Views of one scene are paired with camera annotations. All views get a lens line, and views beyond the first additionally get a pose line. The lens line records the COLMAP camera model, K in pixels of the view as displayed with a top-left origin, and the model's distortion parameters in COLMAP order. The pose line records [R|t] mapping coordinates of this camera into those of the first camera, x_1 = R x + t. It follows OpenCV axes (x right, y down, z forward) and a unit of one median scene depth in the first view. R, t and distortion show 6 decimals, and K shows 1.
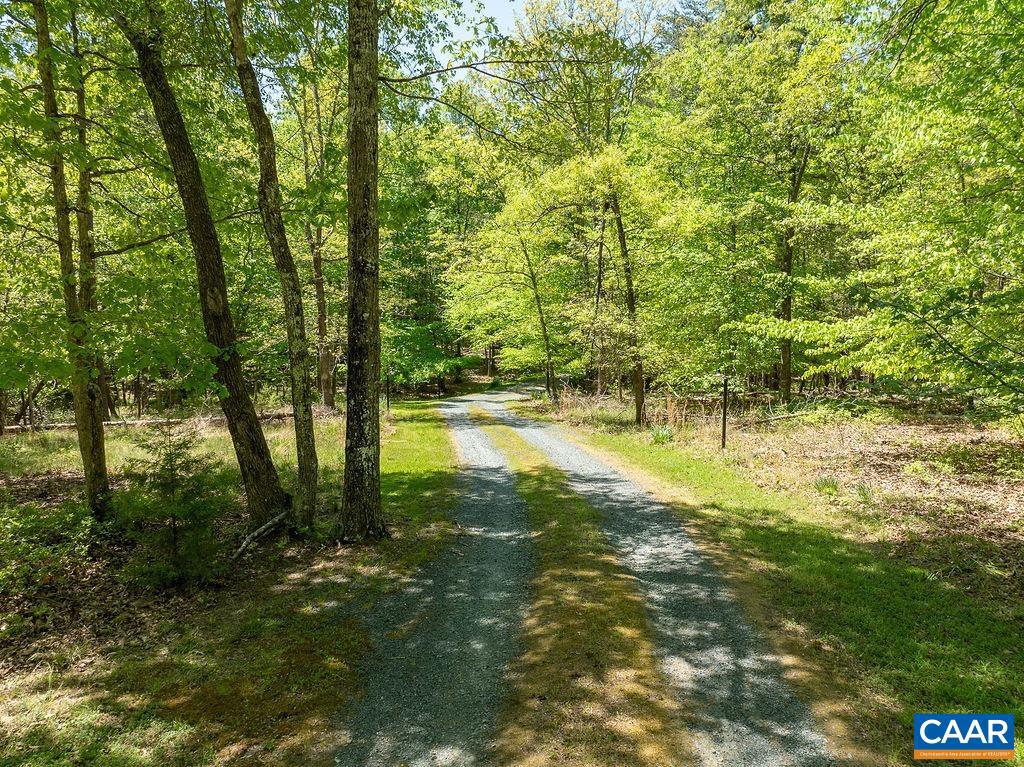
lens RADIAL K [[712.4, 0, 512.0], [0, 712.4, 383.5], [0, 0, 1]] dist [-0.059949, -0.000166]
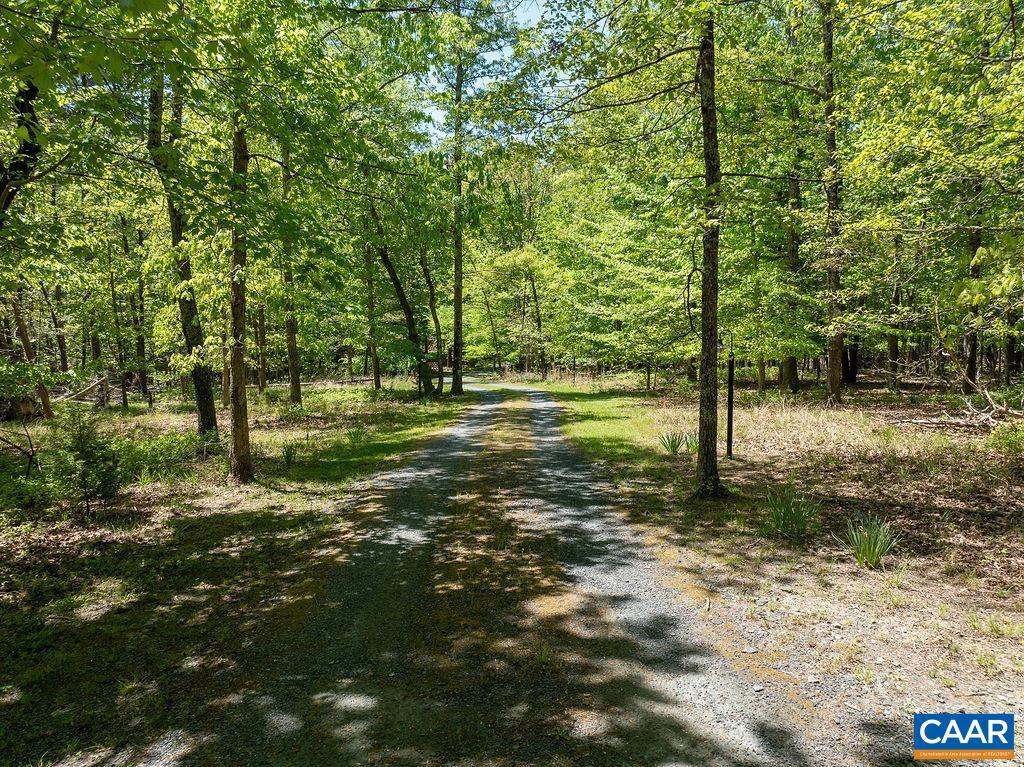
lens RADIAL K [[712.4, 0, 512.0], [0, 712.4, 383.5], [0, 0, 1]] dist [-0.059949, -0.000166]
pose [[0.995701, -0.010489, 0.092032, -0.098015], [0.010348, 0.999944, 0.002005, 0.055060], [-0.092048, -0.001044, 0.995754, -0.996077]]
